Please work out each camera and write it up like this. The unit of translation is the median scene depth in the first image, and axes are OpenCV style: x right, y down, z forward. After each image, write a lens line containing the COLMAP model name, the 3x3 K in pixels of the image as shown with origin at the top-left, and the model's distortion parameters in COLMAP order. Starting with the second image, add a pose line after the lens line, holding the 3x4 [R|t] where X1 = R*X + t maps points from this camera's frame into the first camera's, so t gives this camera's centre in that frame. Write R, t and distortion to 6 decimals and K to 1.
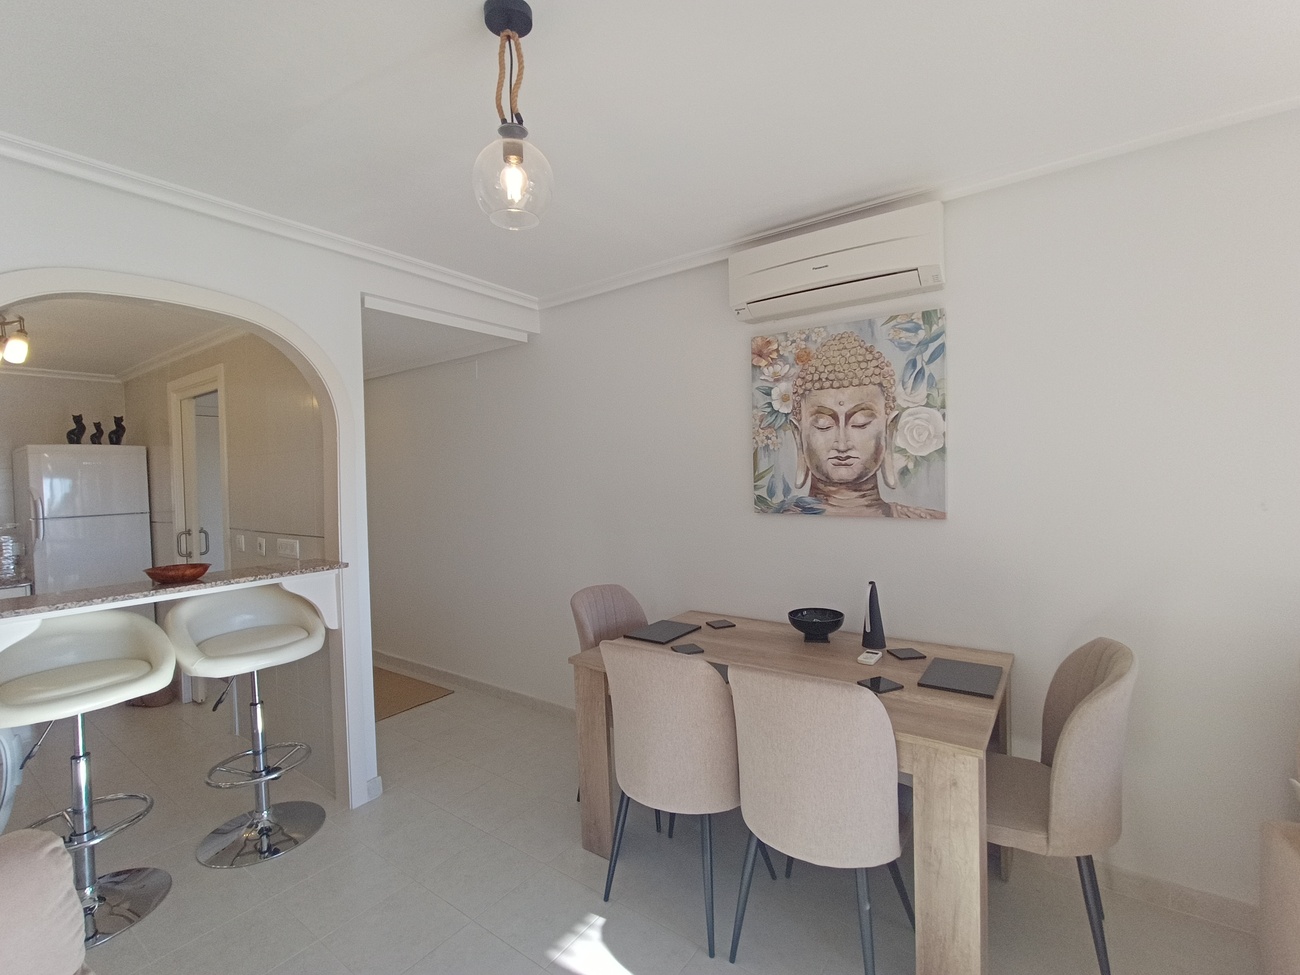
lens RADIAL K [[592.1, 0, 645.7], [0, 592.1, 483.5], [0, 0, 1]] dist [-0.025940, 0.013565]
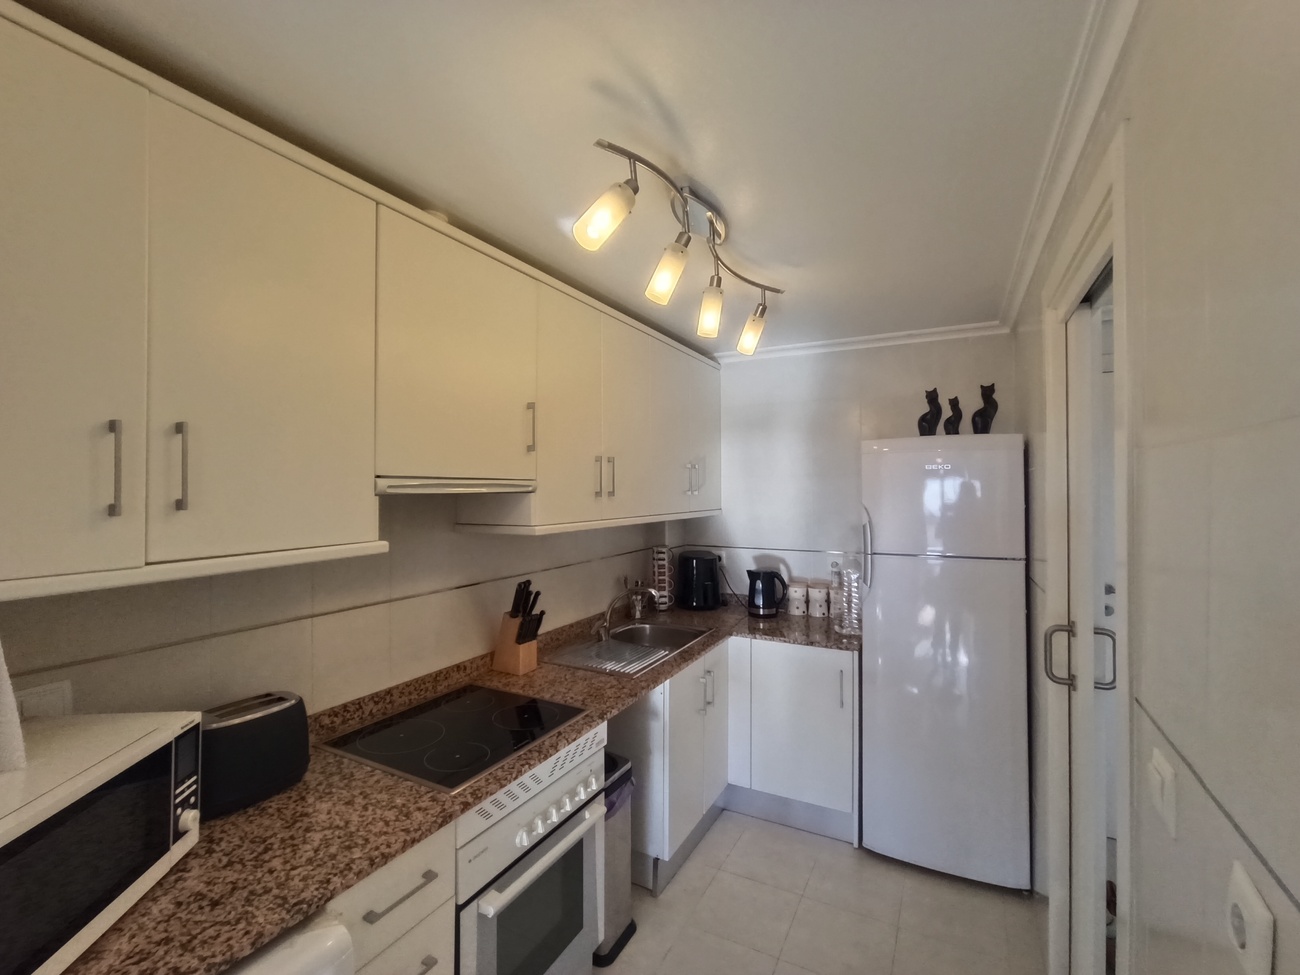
lens RADIAL K [[592.1, 0, 640.3], [0, 592.1, 482.5], [0, 0, 1]] dist [-0.025940, 0.013565]
pose [[0.139968, 0.020175, -0.989950, -0.592772], [-0.016901, 0.999695, 0.017984, -0.036564], [0.990012, 0.014214, 0.140266, 0.919823]]
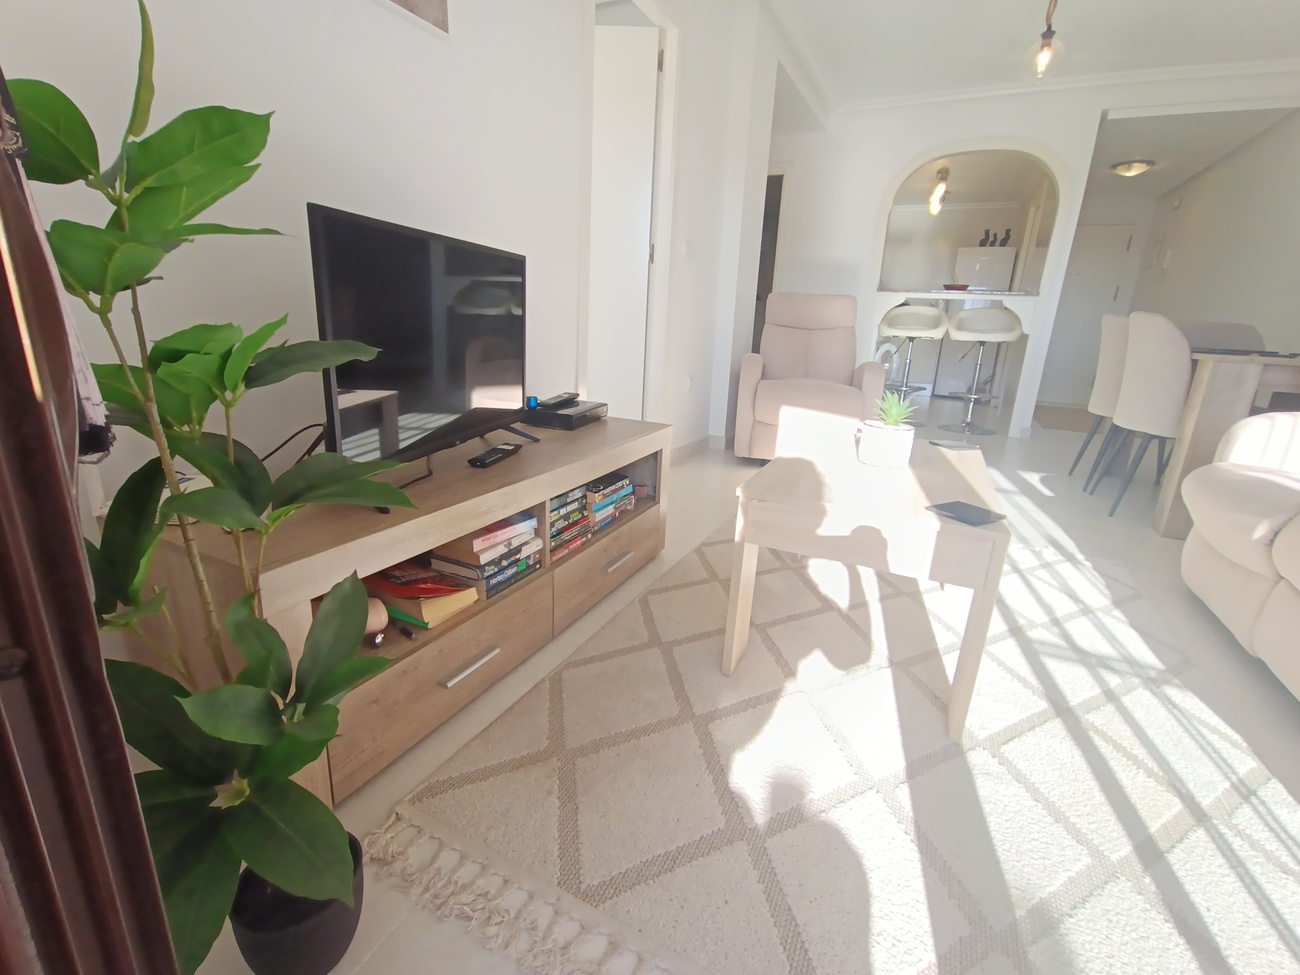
lens RADIAL K [[592.1, 0, 640.8], [0, 592.1, 485.6], [0, 0, 1]] dist [-0.025940, 0.013565]
pose [[0.168671, 0.305525, -0.937126, 1.030252], [-0.066325, 0.952111, 0.298472, 0.228614], [0.983438, 0.011811, 0.180857, -0.435122]]
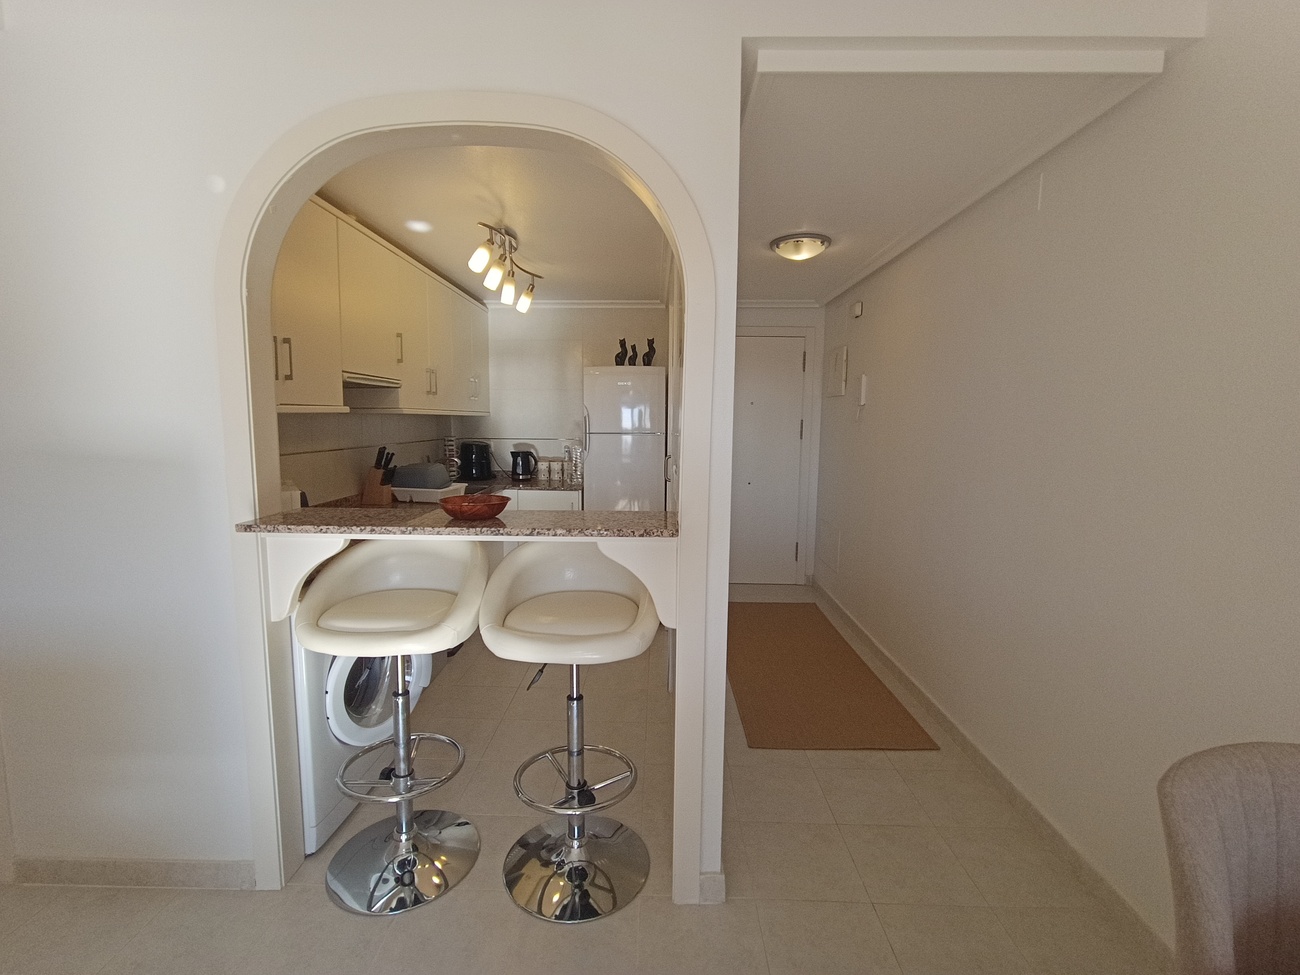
lens RADIAL K [[592.1, 0, 639.5], [0, 592.1, 481.3], [0, 0, 1]] dist [-0.025940, 0.013565]
pose [[0.567576, 0.120512, -0.814453, -0.050550], [-0.038613, 0.992037, 0.119880, 0.016962], [0.822415, -0.036592, 0.567710, 0.604426]]
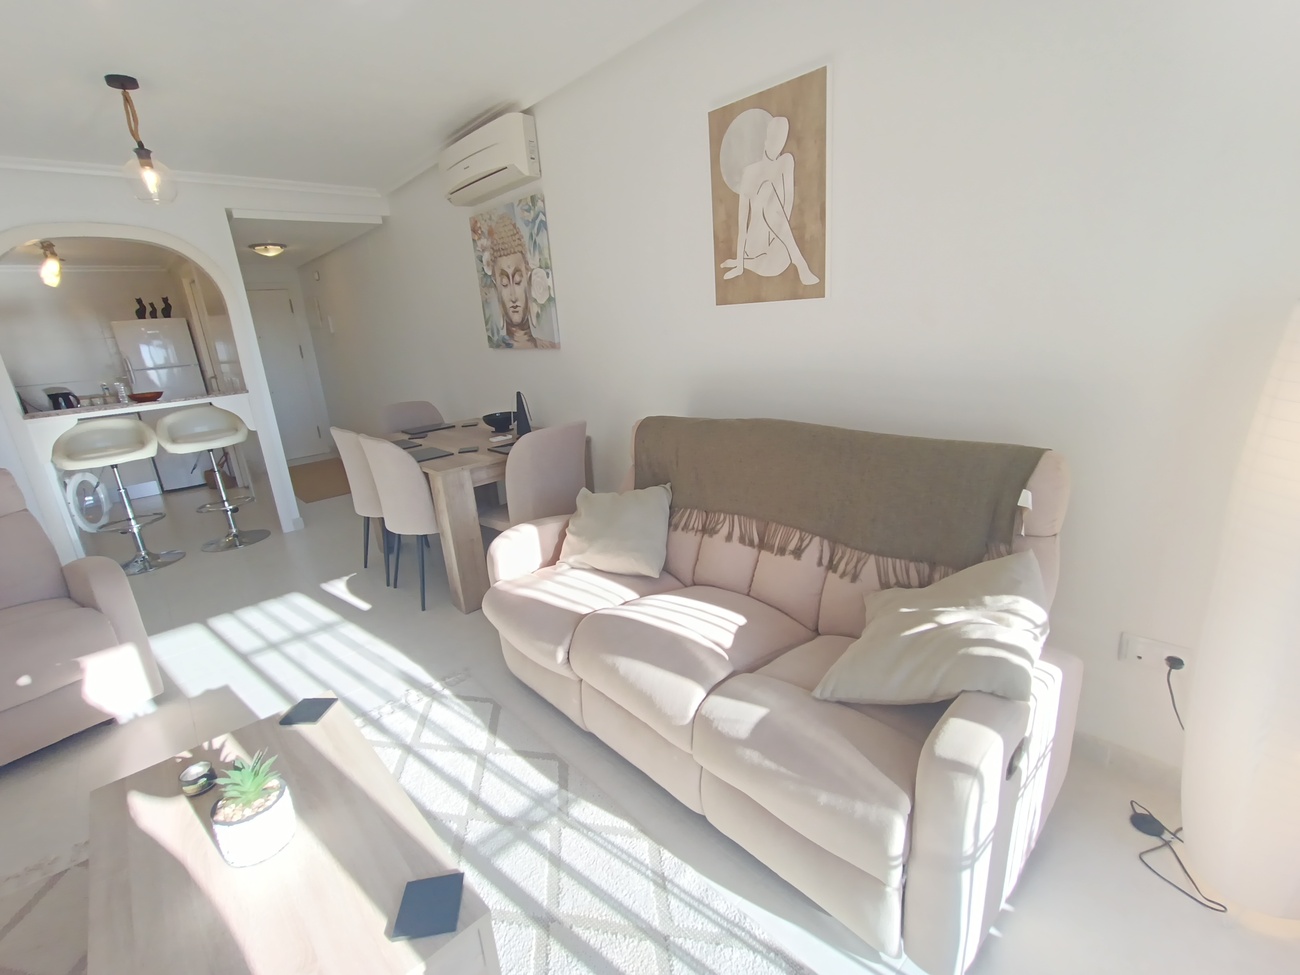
lens RADIAL K [[592.1, 0, 641.9], [0, 592.1, 487.0], [0, 0, 1]] dist [-0.025940, 0.013565]
pose [[0.977349, 0.012447, -0.211269, 0.881323], [0.044622, 0.963707, 0.263206, 0.013597], [0.206877, -0.266672, 0.941323, -0.374762]]
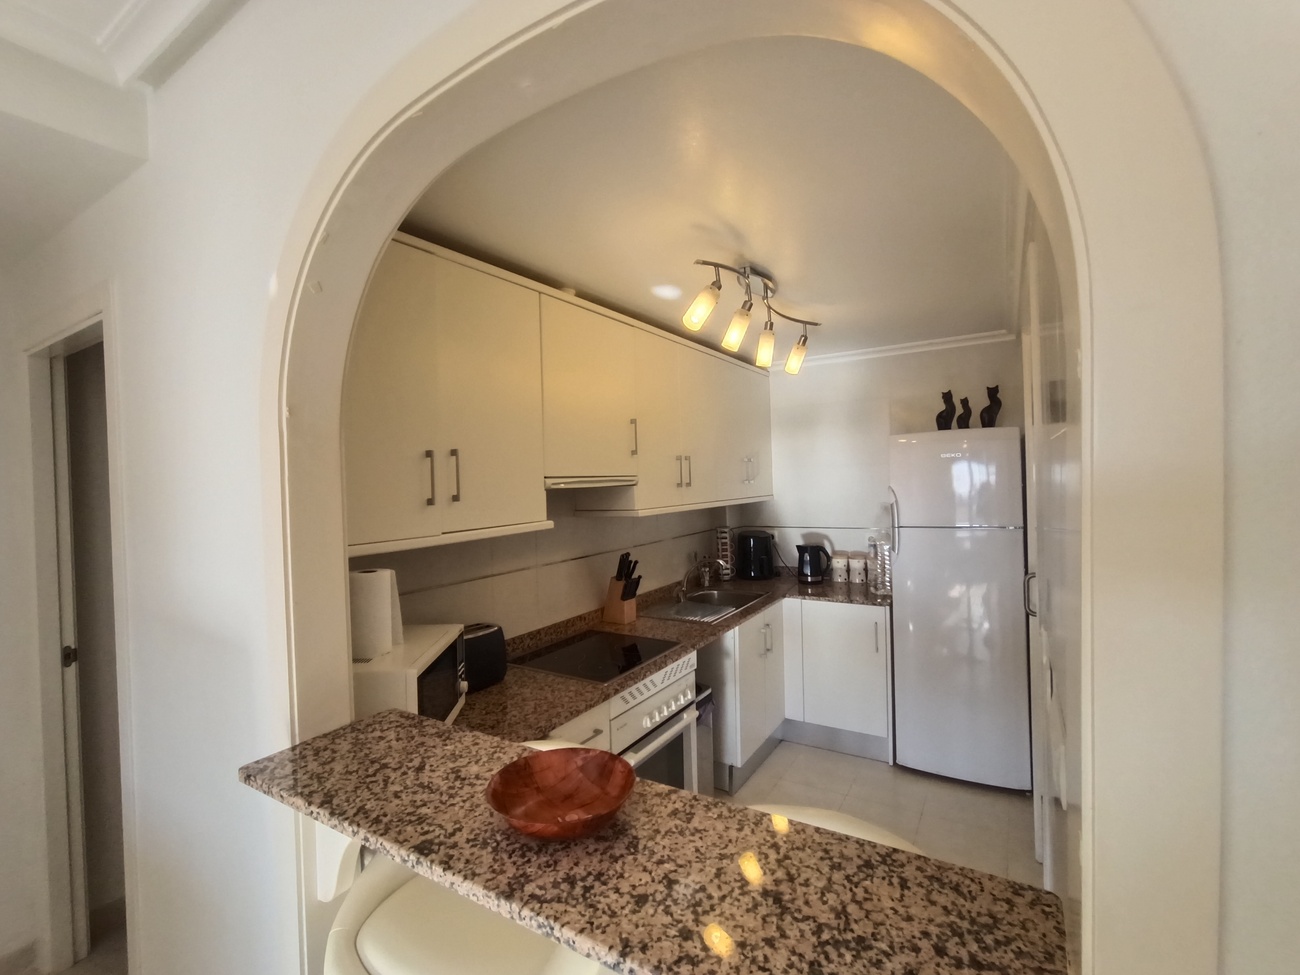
lens RADIAL K [[592.1, 0, 640.1], [0, 592.1, 482.4], [0, 0, 1]] dist [-0.025940, 0.013565]
pose [[0.068422, 0.032587, -0.997124, -0.350759], [0.013934, 0.999338, 0.033616, -0.046635], [0.997559, -0.016194, 0.067923, 0.833092]]
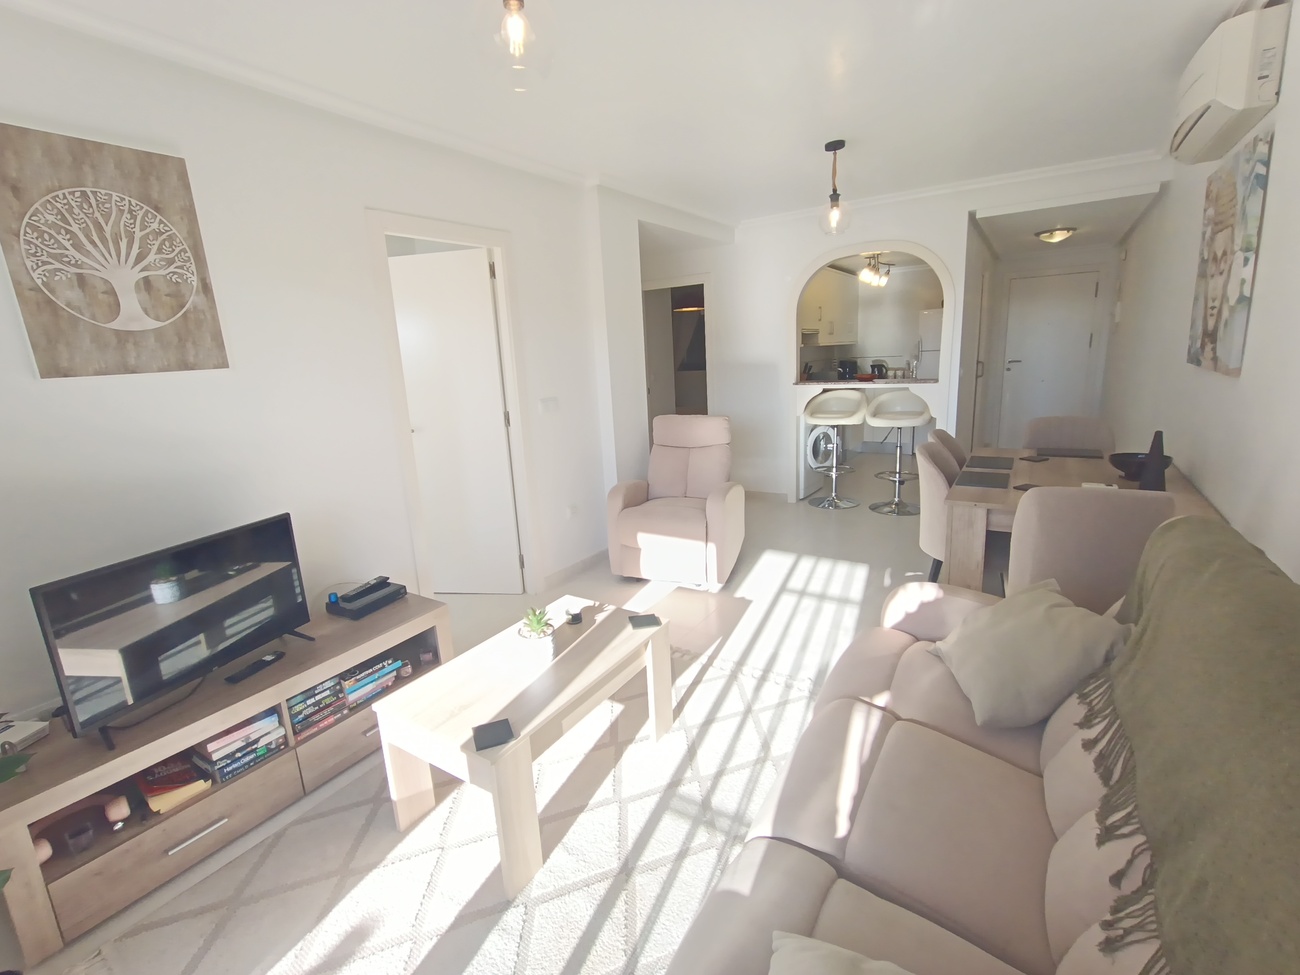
lens RADIAL K [[592.1, 0, 641.8], [0, 592.1, 485.8], [0, 0, 1]] dist [-0.025940, 0.013565]
pose [[0.051757, 0.246743, -0.967698, 1.200926], [0.034113, 0.967994, 0.248643, -0.029302], [0.998077, -0.045880, 0.041683, 0.012539]]
